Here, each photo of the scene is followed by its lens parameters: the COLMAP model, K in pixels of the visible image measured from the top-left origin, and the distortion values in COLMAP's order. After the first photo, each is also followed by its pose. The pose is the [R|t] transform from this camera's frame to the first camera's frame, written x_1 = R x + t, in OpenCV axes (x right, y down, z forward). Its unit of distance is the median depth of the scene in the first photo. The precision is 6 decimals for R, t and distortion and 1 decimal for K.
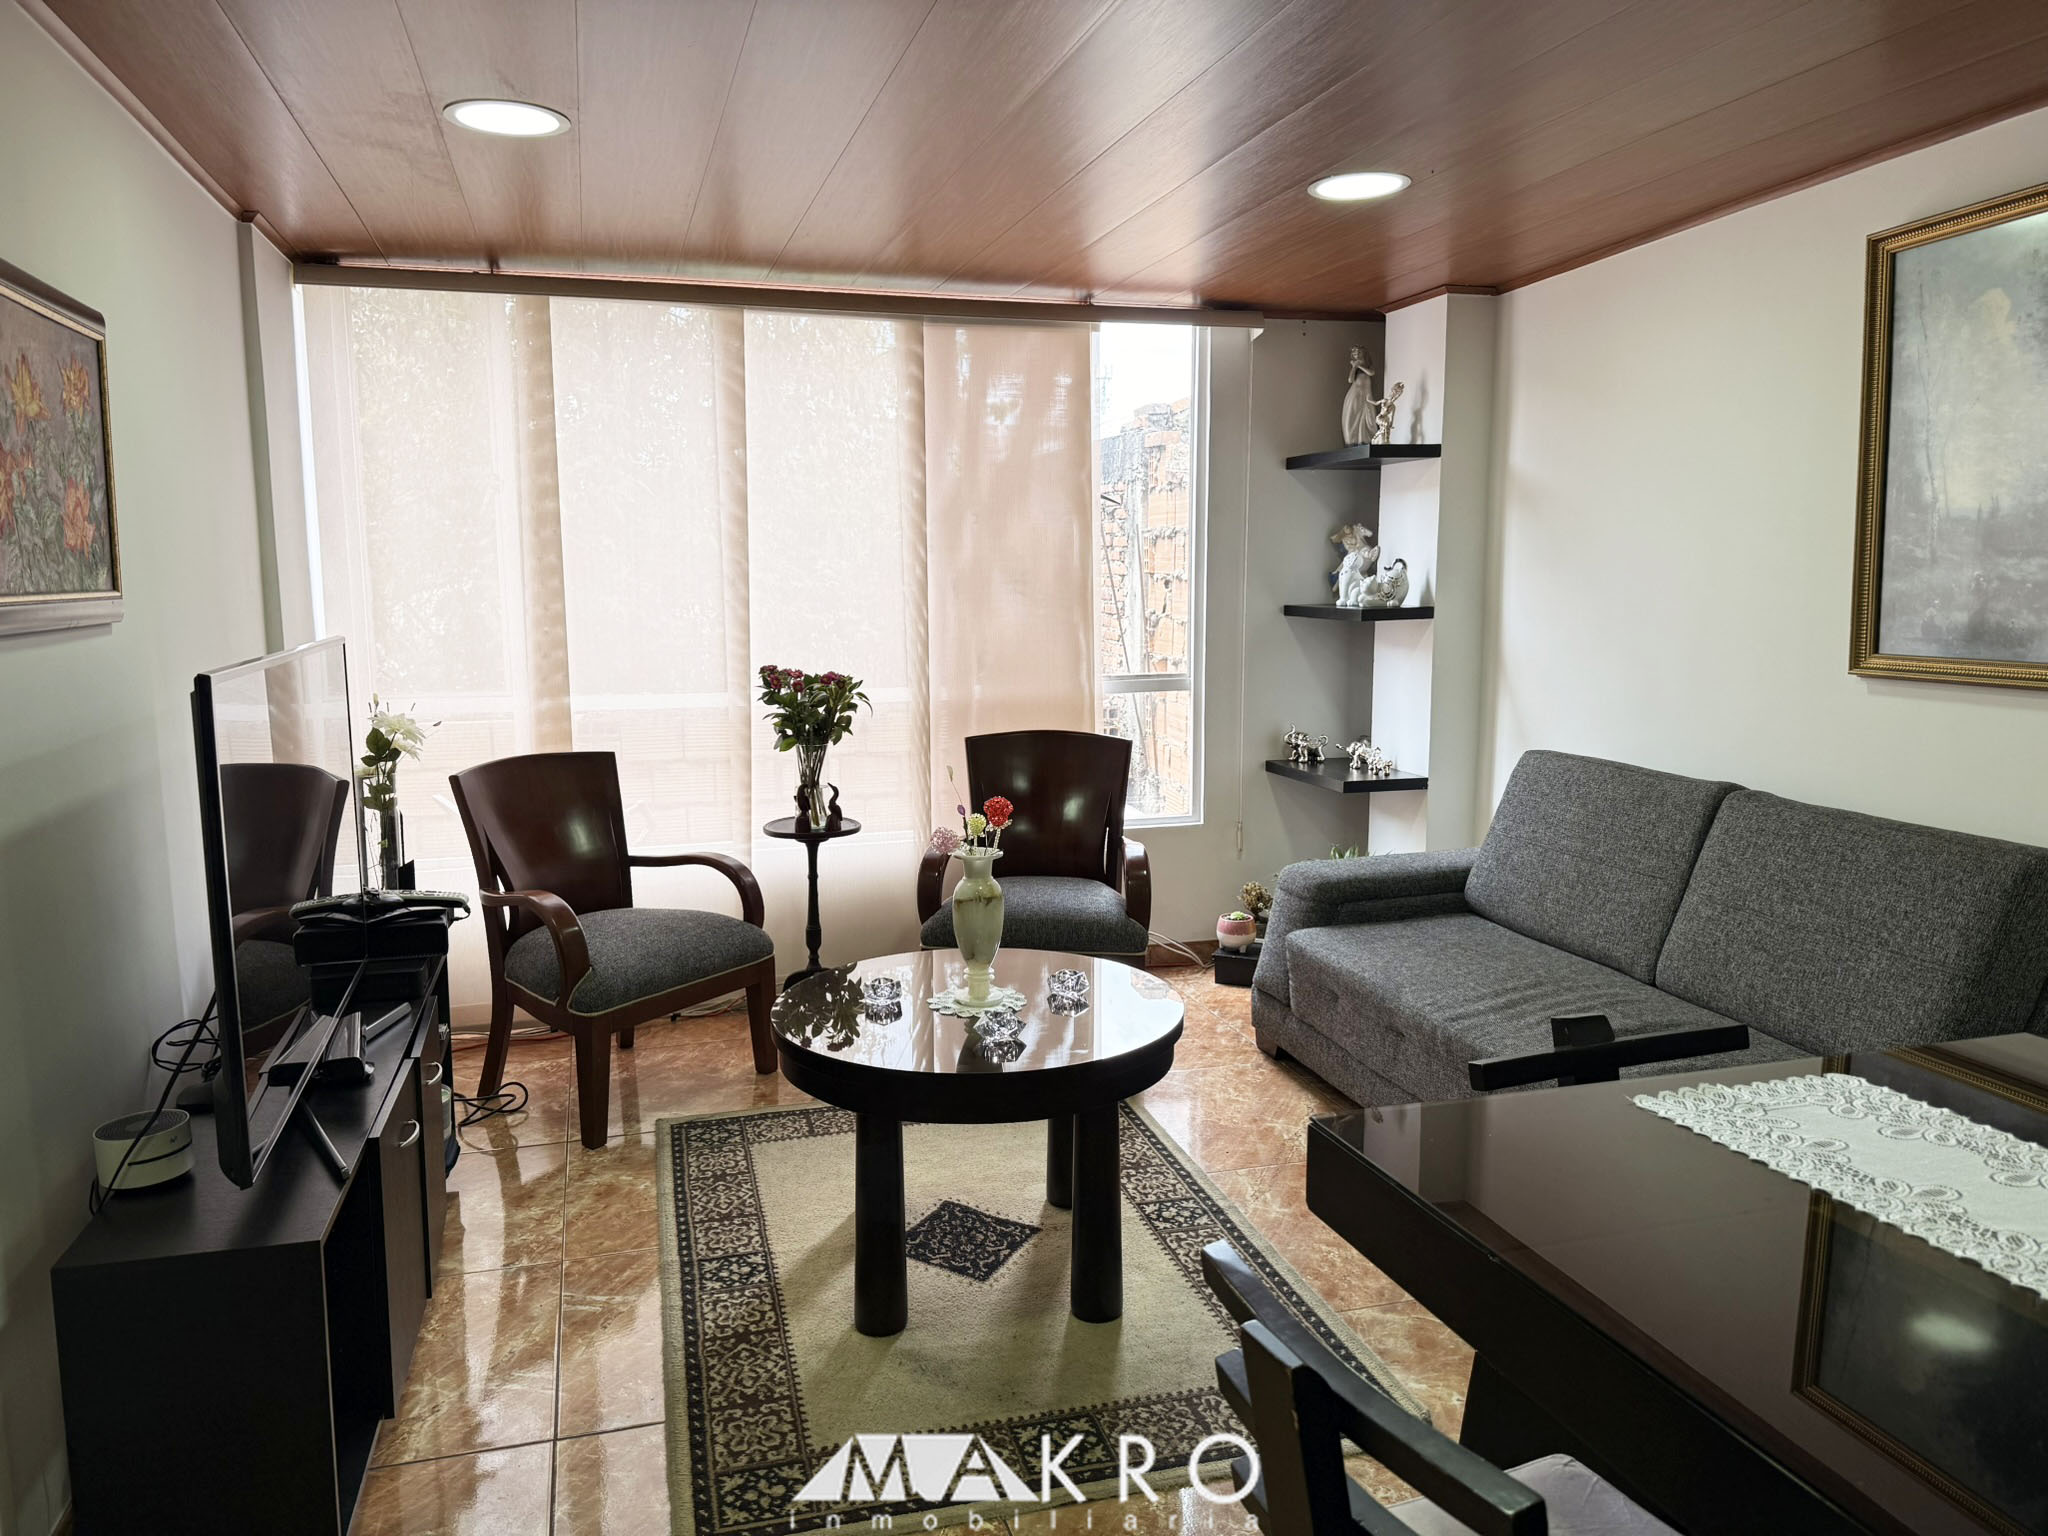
lens RADIAL K [[1461.7, 0, 1023.9], [0, 1461.7, 772.8], [0, 0, 1]] dist [0.036438, -0.040059]
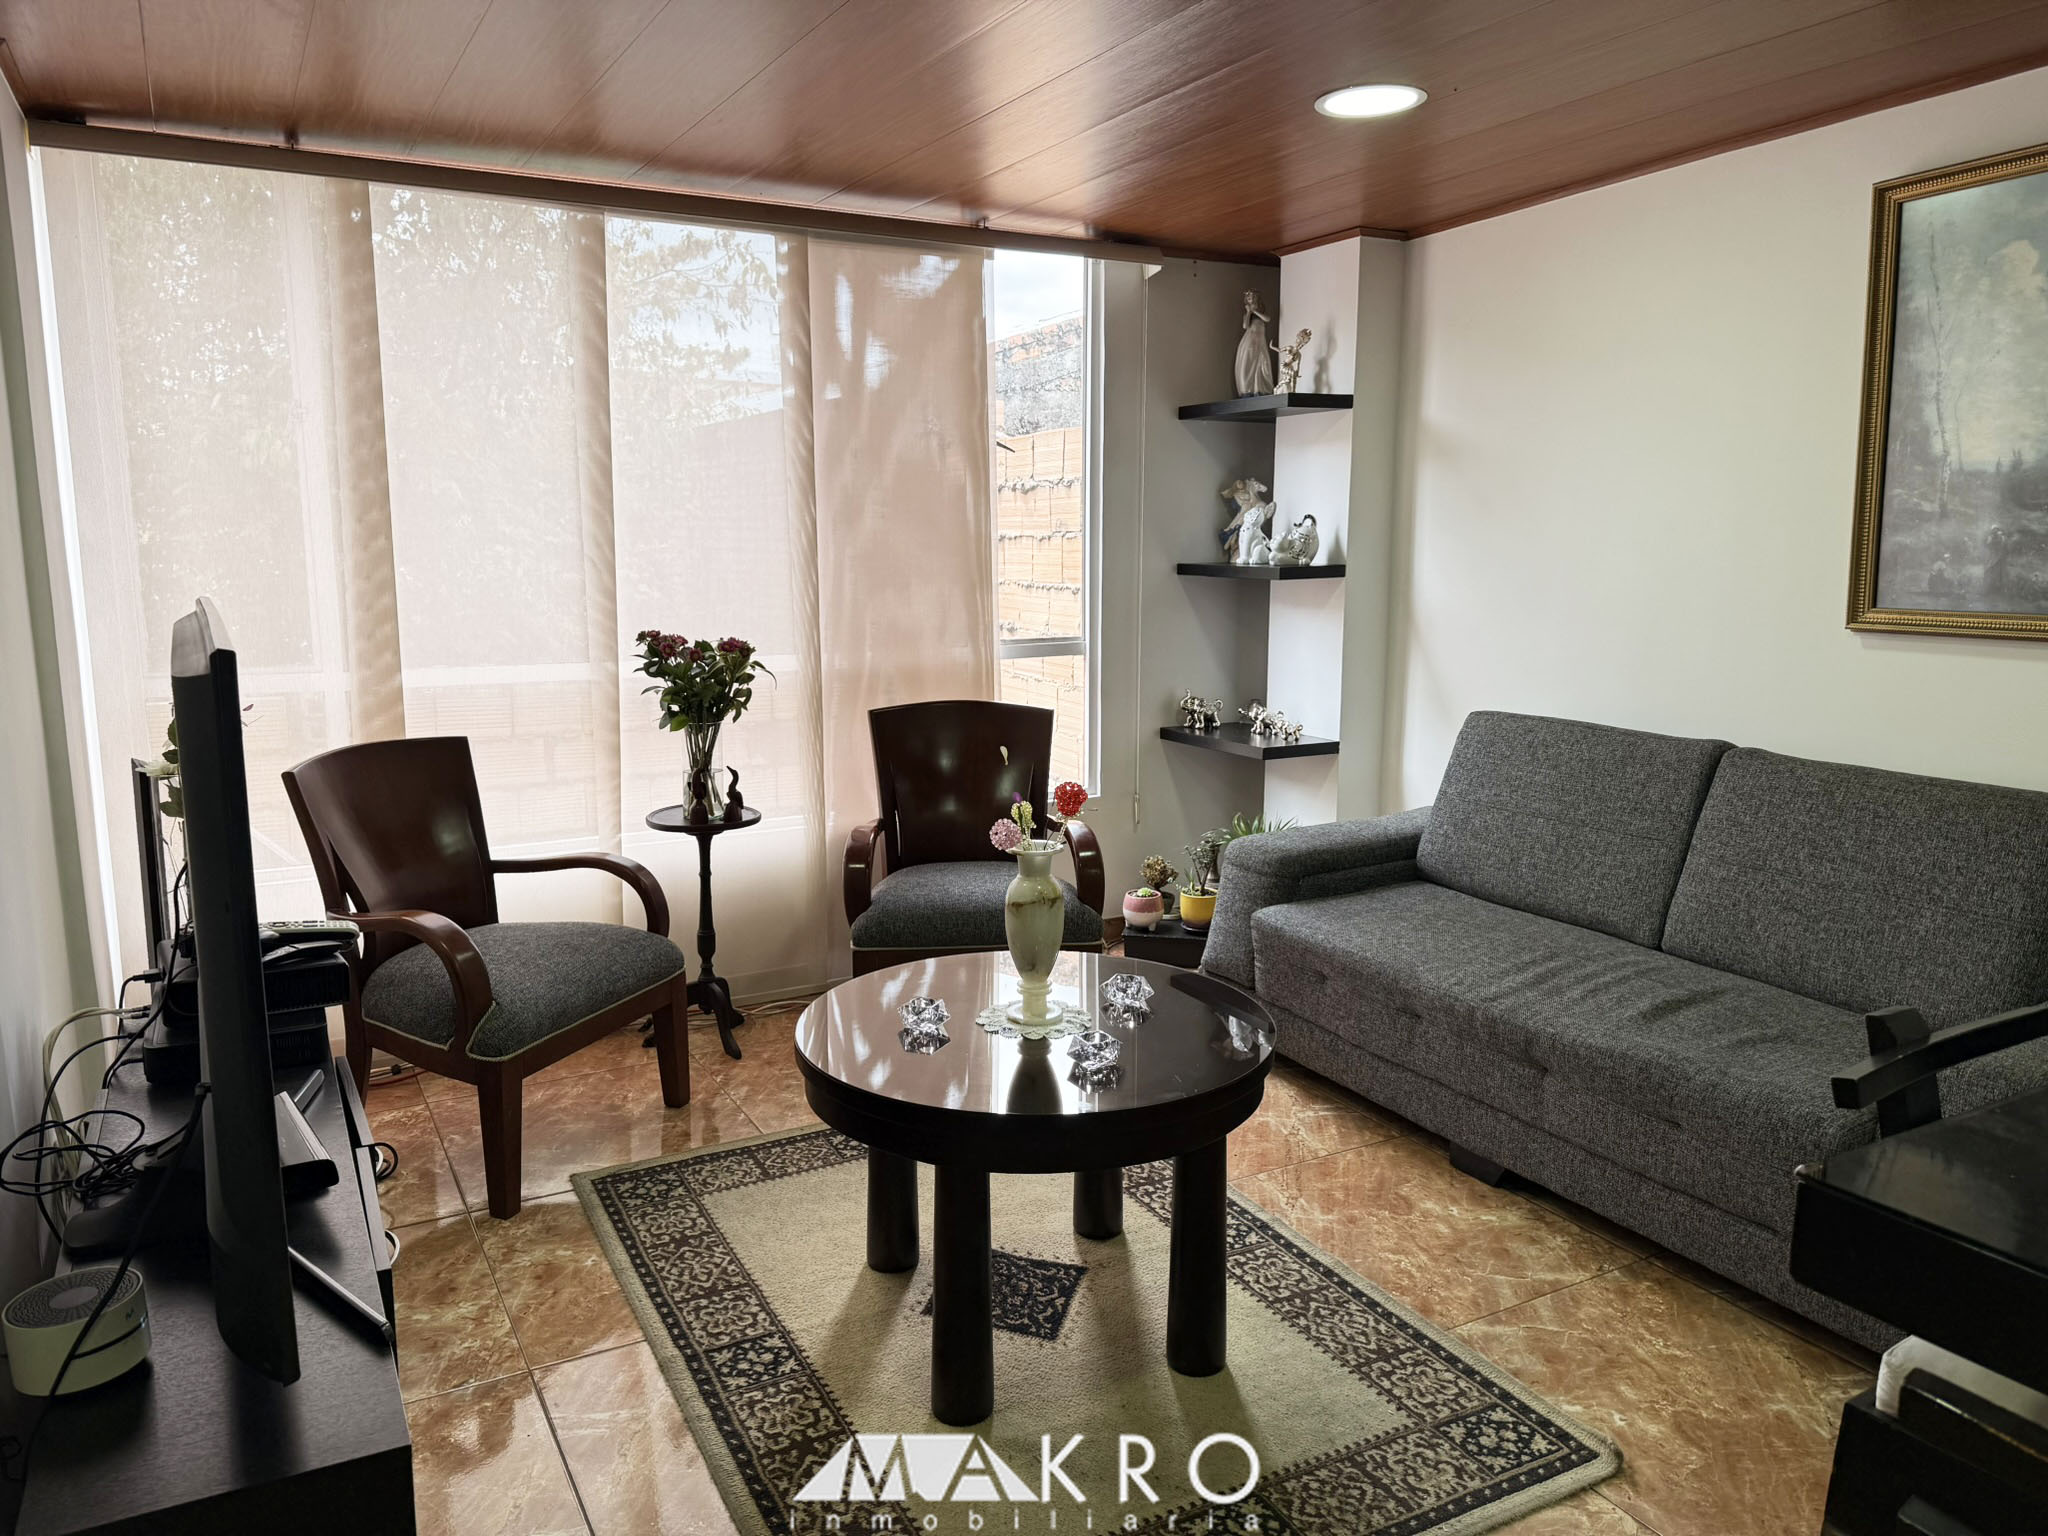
lens RADIAL K [[1461.7, 0, 1028.4], [0, 1461.7, 772.6], [0, 0, 1]] dist [0.036438, -0.040059]
pose [[0.974708, -0.031109, 0.221307, -0.162101], [0.025797, 0.999307, 0.026851, -0.008613], [-0.221989, -0.020462, 0.974834, 0.118813]]
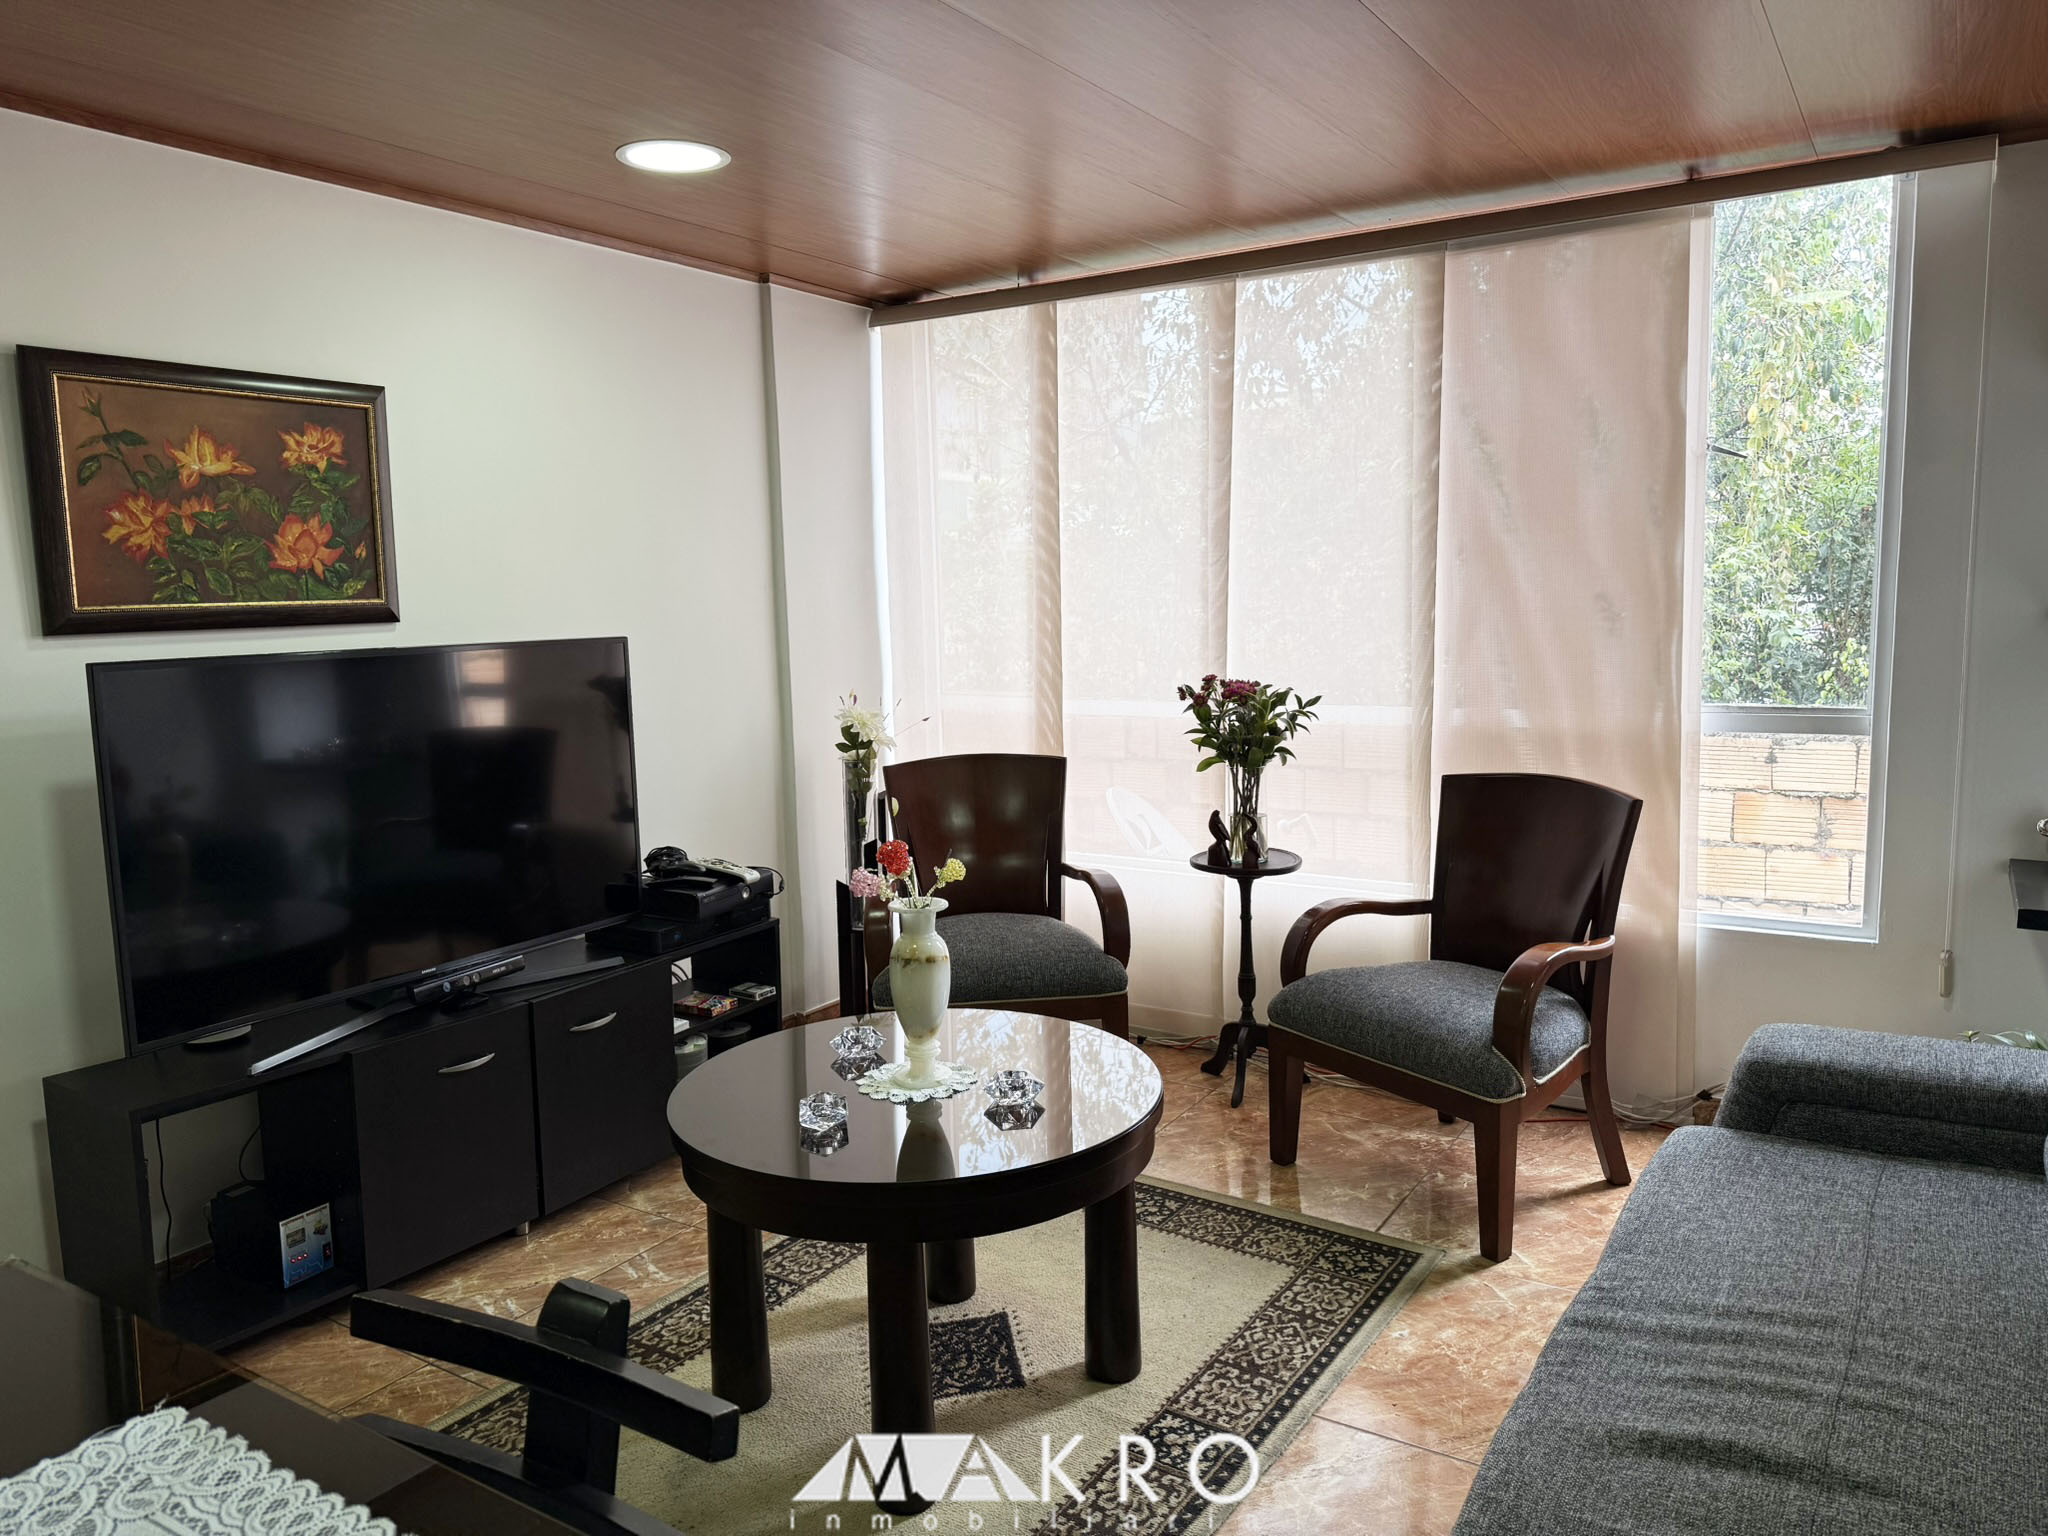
lens RADIAL K [[1461.7, 0, 1011.6], [0, 1461.7, 749.5], [0, 0, 1]] dist [0.036438, -0.040059]
pose [[0.644481, 0.074583, -0.760974, 0.458804], [-0.089472, 0.995750, 0.021819, -0.038736], [0.759368, 0.054024, 0.648415, 0.356087]]
